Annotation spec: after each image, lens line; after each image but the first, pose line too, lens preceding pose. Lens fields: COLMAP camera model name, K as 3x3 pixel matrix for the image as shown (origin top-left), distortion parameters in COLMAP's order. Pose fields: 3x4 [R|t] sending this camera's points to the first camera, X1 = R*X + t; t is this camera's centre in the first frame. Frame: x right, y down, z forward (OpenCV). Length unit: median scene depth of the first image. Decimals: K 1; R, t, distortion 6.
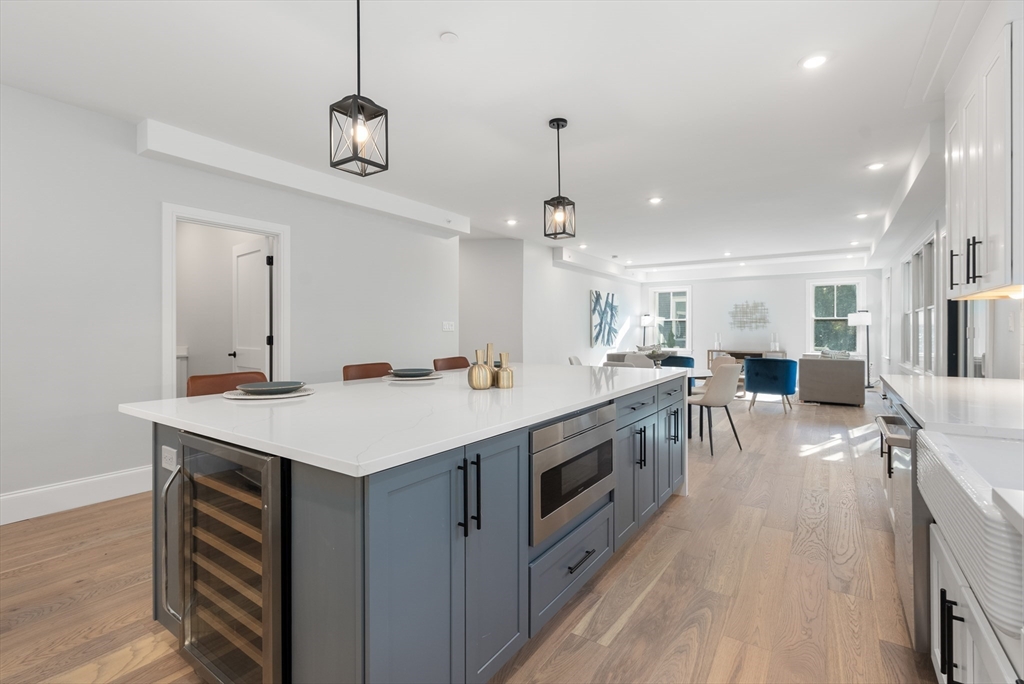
lens RADIAL K [[469.1, 0, 517.6], [0, 469.1, 331.2], [0, 0, 1]] dist [-0.001024, 0.000335]
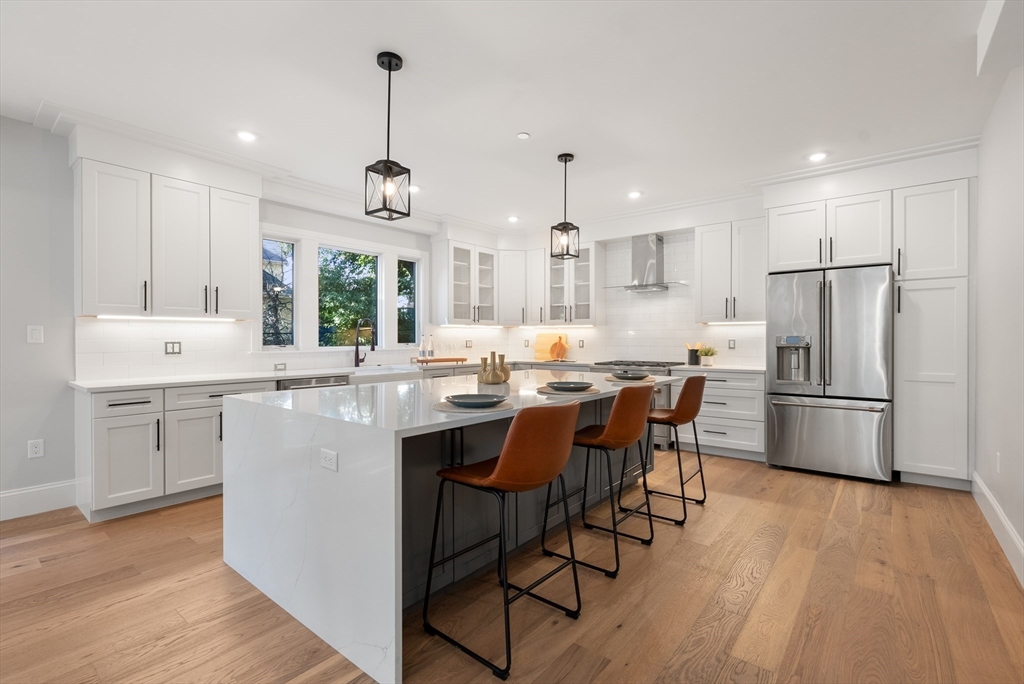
lens RADIAL K [[466.9, 0, 516.4], [0, 466.9, 340.7], [0, 0, 1]] dist [-0.003615, 0.000023]
pose [[-0.996694, 0.001590, 0.081232, -0.188823], [0.002240, 0.999966, 0.007905, -0.011306], [-0.081217, 0.008060, -0.996664, 1.915809]]
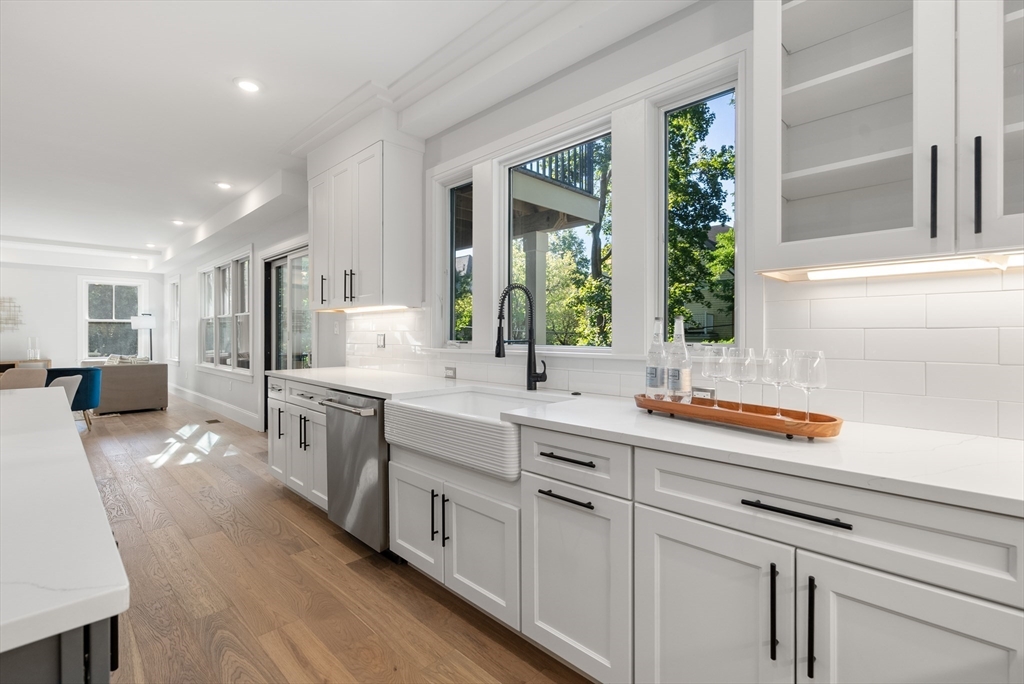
lens RADIAL K [[464.8, 0, 518.6], [0, 464.8, 335.1], [0, 0, 1]] dist [-0.001270, -0.000012]
pose [[0.181379, -0.002255, 0.983411, -0.266823], [0.001606, 0.999997, 0.001997, 0.000216], [-0.983412, 0.001217, 0.181382, 0.163310]]
